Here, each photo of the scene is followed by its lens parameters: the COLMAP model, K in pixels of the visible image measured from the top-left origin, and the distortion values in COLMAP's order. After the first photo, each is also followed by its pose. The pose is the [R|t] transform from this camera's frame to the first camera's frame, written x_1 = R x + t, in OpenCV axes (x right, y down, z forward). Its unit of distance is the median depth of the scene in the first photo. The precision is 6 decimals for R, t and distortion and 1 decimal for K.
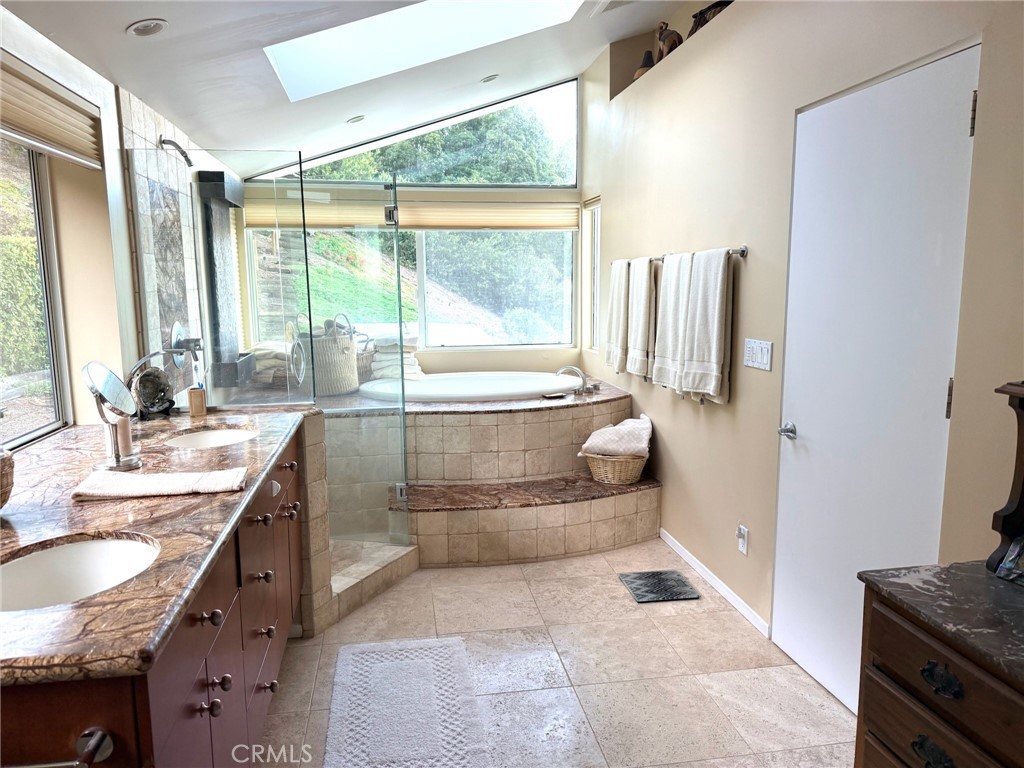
lens RADIAL K [[717.0, 0, 510.4], [0, 717.0, 386.2], [0, 0, 1]] dist [0.011766, 0.000888]
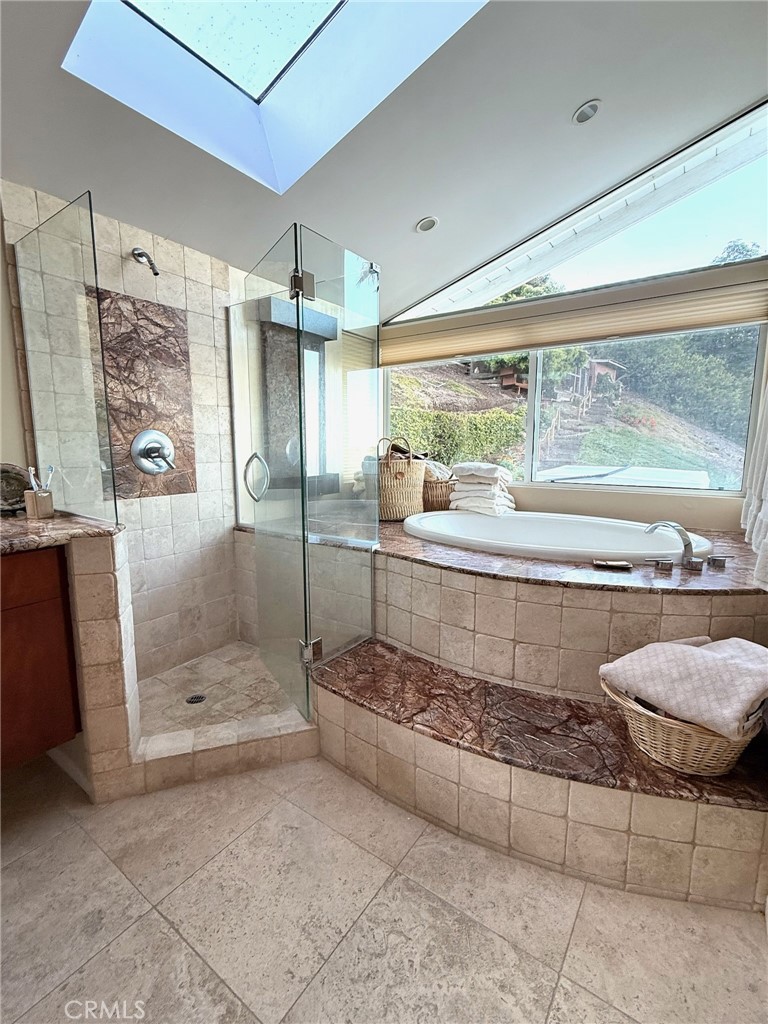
lens RADIAL K [[459.9, 0, 384.6], [0, 459.9, 513.2], [0, 0, 1]] dist [-0.008512, -0.000506]
pose [[0.707631, 0.112391, -0.697586, 0.223019], [-0.108438, 0.992847, 0.049963, -0.033891], [0.698212, 0.040290, 0.714757, 0.650320]]
